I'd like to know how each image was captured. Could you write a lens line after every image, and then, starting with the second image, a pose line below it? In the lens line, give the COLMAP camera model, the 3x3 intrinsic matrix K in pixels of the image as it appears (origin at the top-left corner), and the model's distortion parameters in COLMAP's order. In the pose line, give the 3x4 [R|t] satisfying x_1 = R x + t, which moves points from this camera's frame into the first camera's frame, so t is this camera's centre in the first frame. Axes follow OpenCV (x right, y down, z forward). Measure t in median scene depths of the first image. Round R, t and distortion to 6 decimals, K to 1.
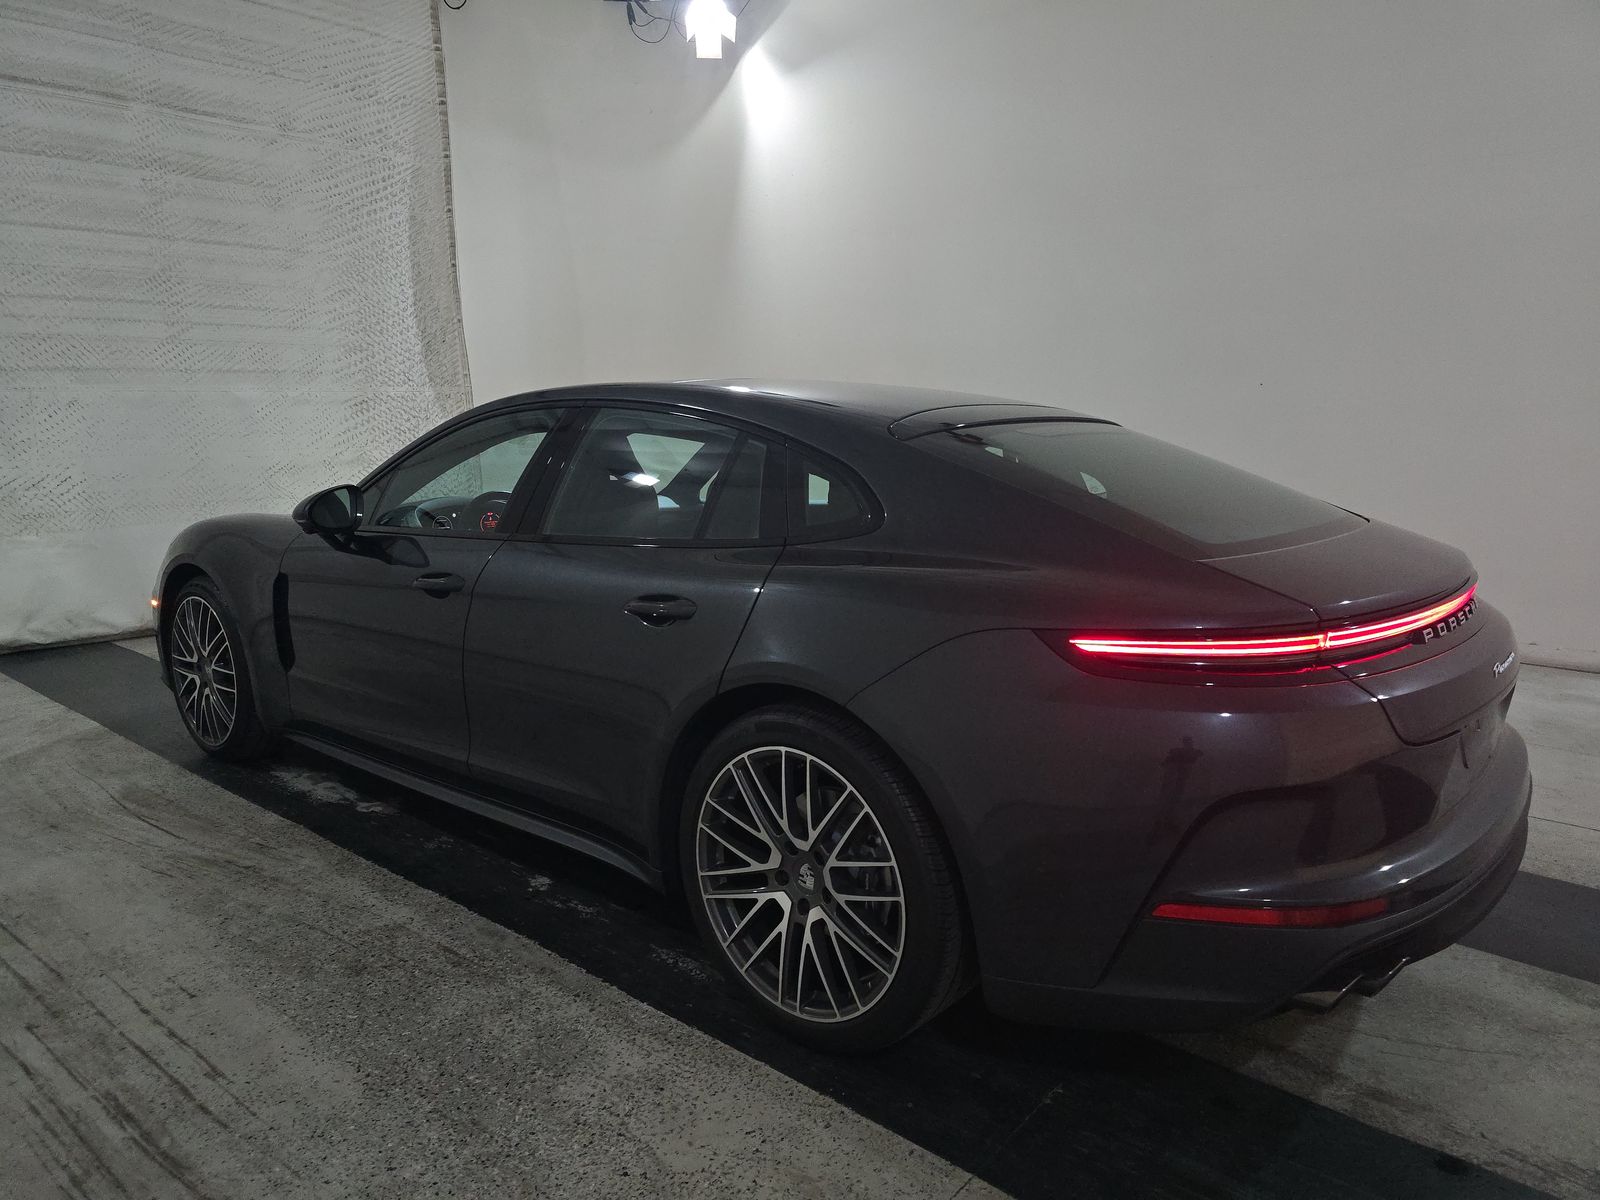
lens RADIAL K [[1071.6, 0, 800.1], [0, 1071.6, 606.0], [0, 0, 1]] dist [0.031433, -0.017106]
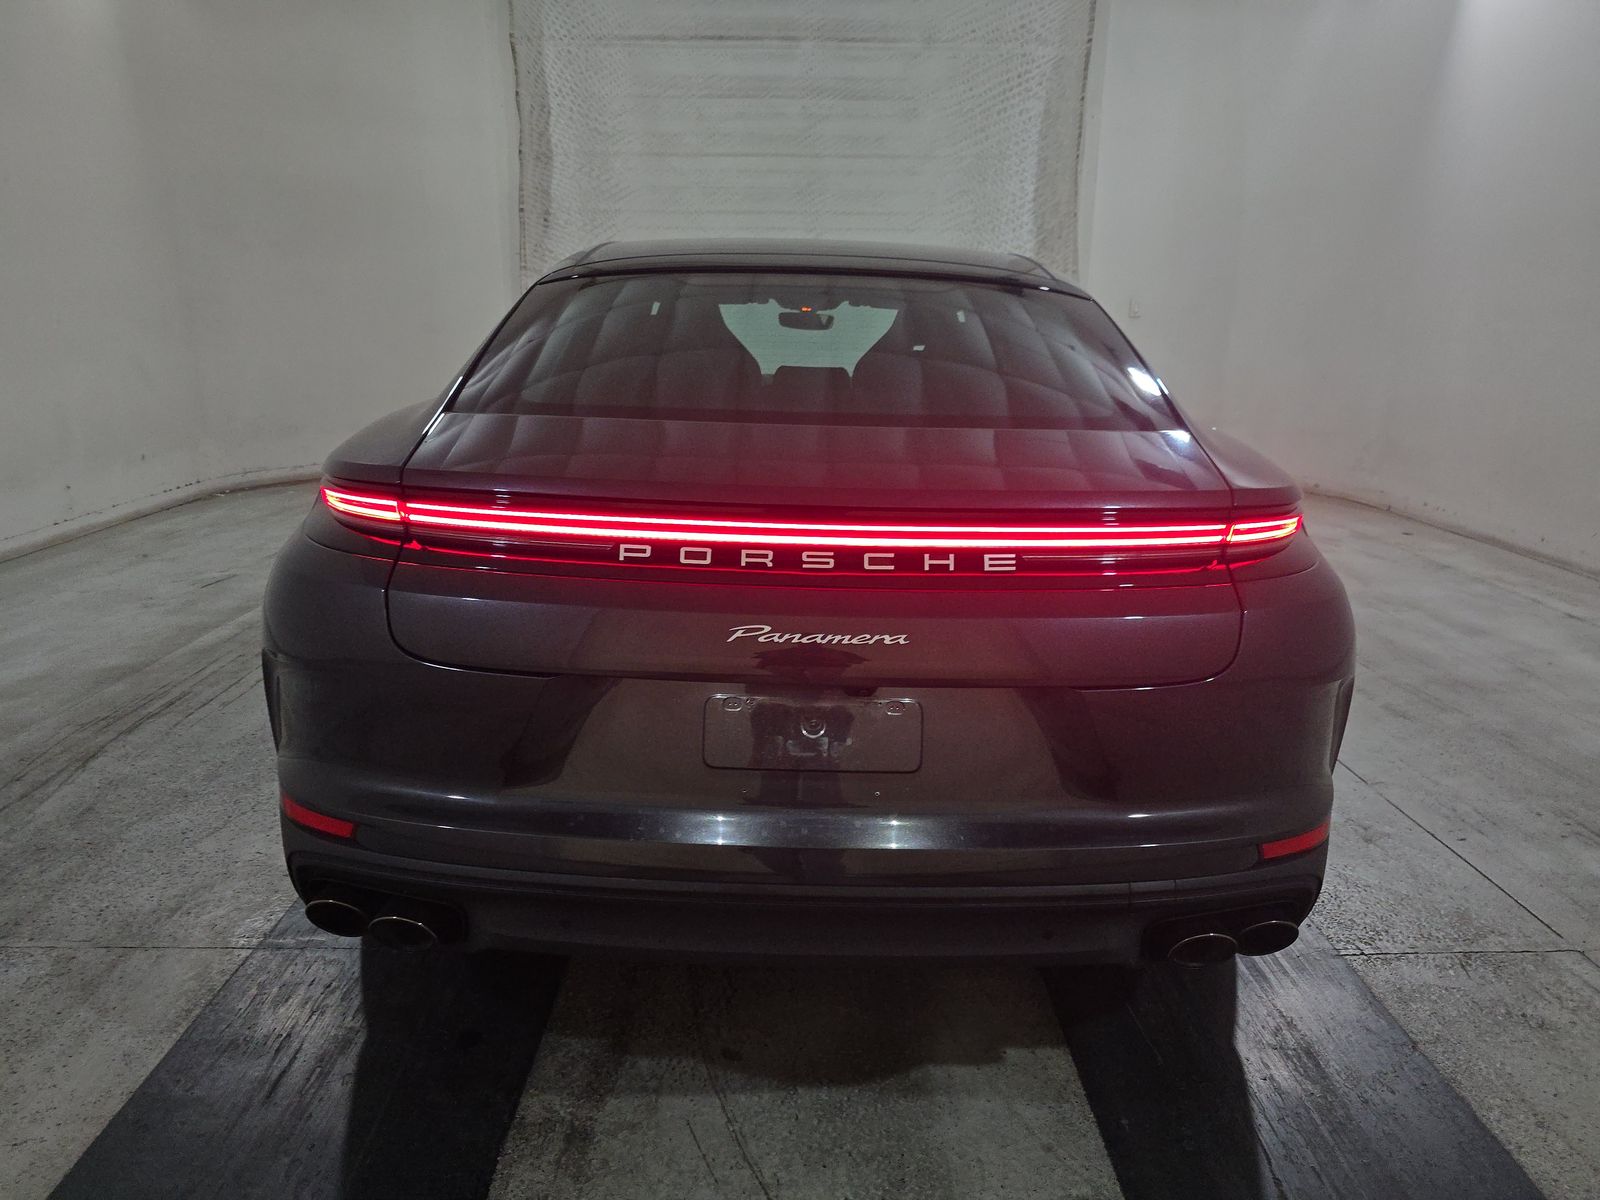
lens RADIAL K [[1071.6, 0, 806.7], [0, 1071.6, 591.1], [0, 0, 1]] dist [0.031433, -0.017106]
pose [[0.670594, 0.170058, -0.722070, 0.323530], [-0.152431, 0.984187, 0.090226, 0.020710], [0.725995, 0.049561, 0.685912, 0.207739]]
